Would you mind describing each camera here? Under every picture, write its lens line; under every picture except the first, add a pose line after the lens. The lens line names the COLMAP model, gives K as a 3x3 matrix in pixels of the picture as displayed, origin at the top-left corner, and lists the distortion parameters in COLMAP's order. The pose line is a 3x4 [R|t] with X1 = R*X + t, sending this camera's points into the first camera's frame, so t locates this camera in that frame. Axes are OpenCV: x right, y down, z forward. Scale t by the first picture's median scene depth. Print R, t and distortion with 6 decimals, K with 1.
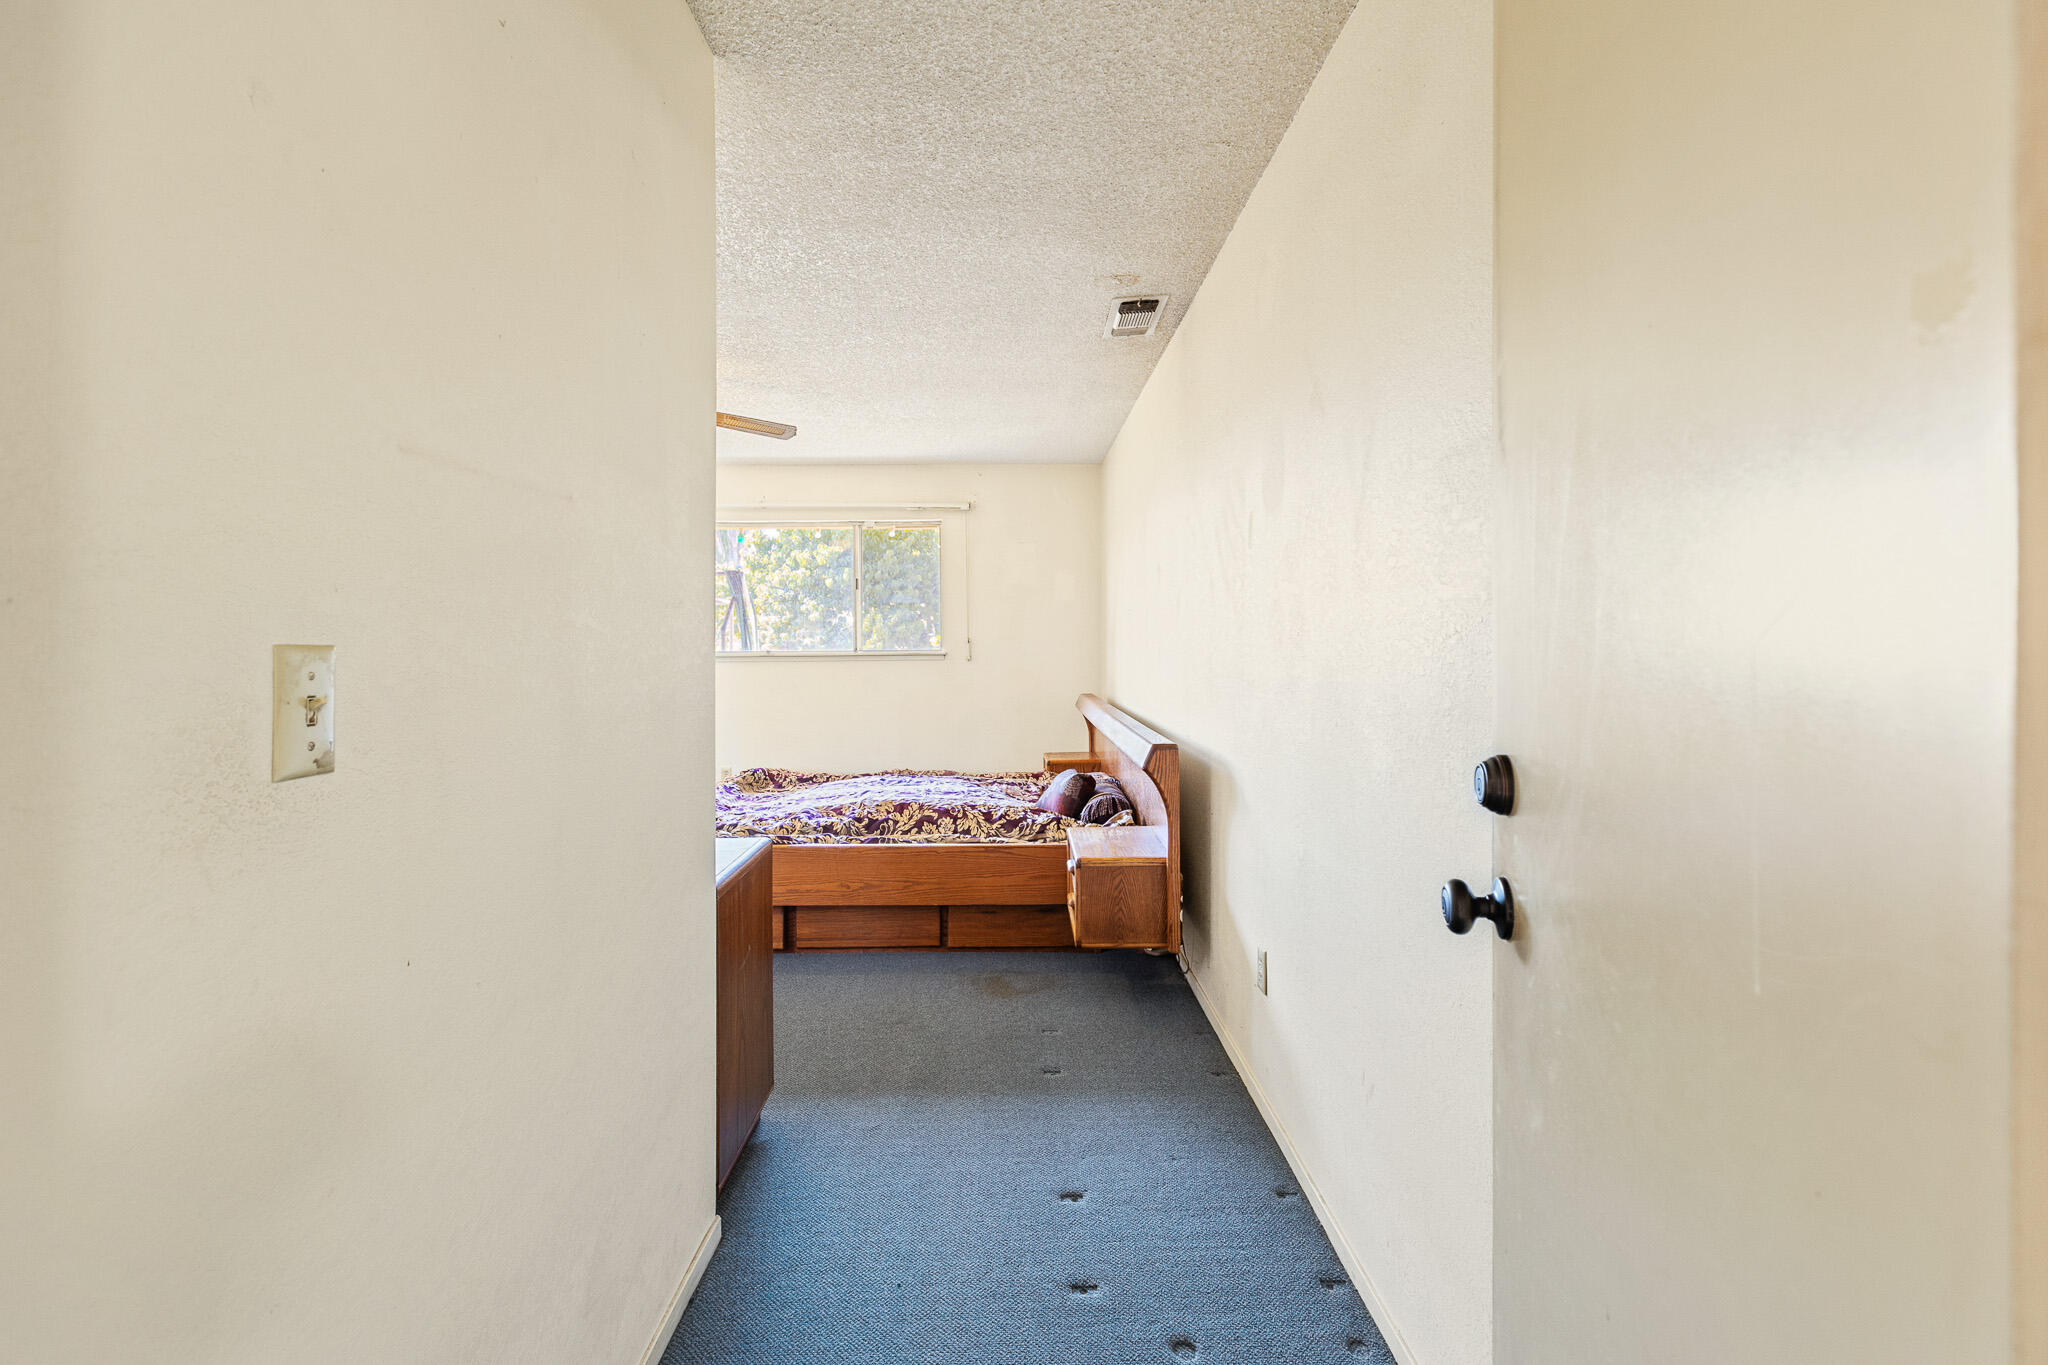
lens RADIAL K [[923.4, 0, 1024.4], [0, 923.4, 676.0], [0, 0, 1]] dist [0.007768, 0.000059]
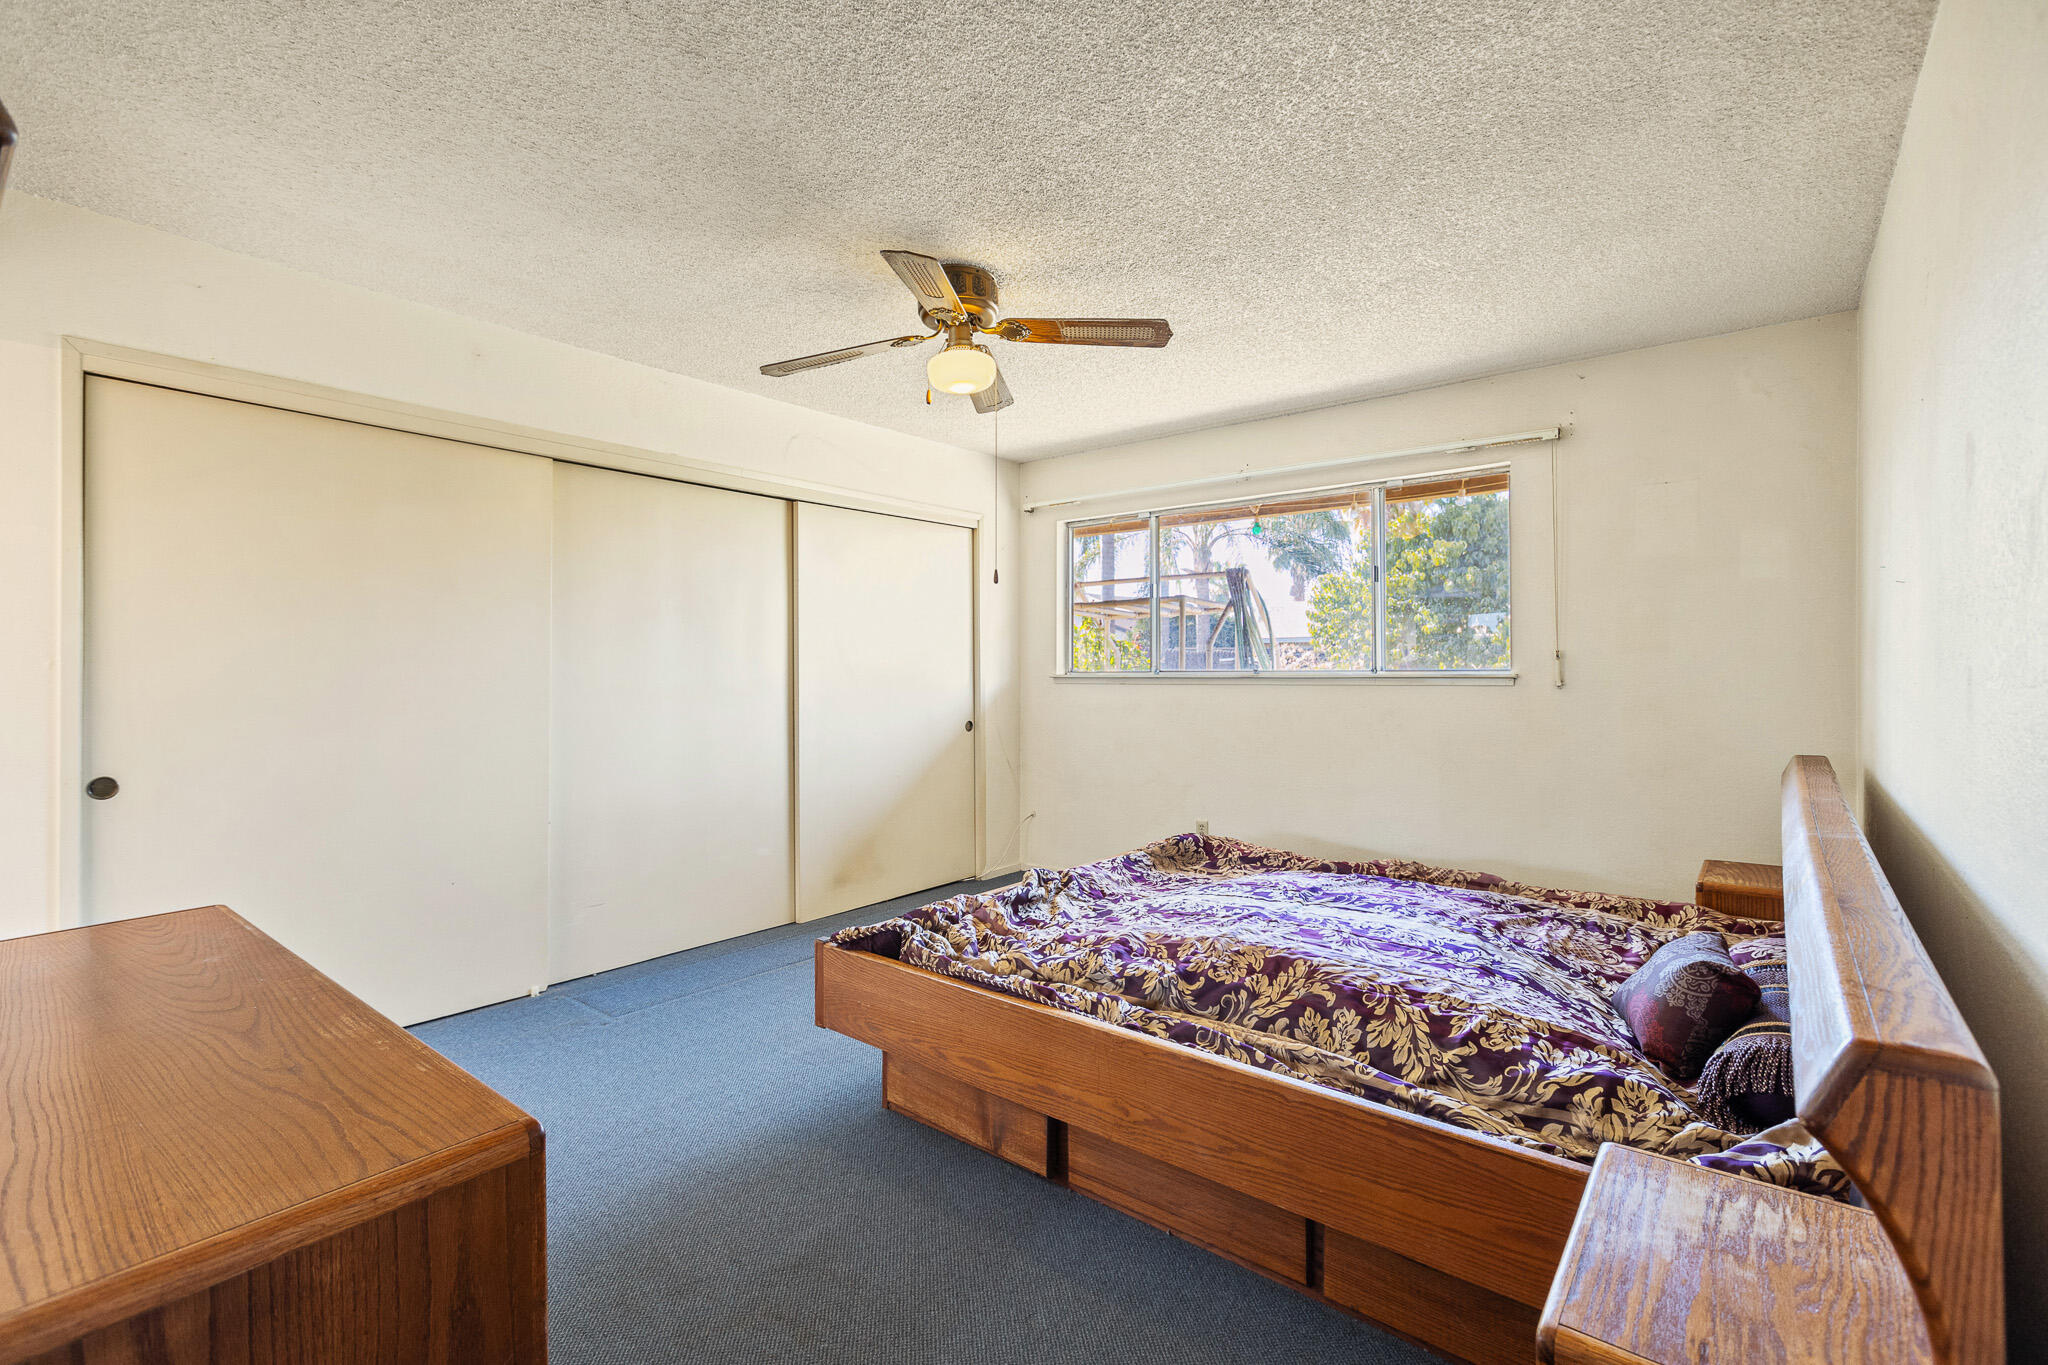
lens RADIAL K [[923.4, 0, 1022.4], [0, 923.4, 670.1], [0, 0, 1]] dist [0.007768, 0.000059]
pose [[0.766699, 0.001382, -0.642005, 0.097504], [-0.017563, 0.999669, -0.018822, -0.016111], [0.641766, 0.025707, 0.766469, 0.493123]]
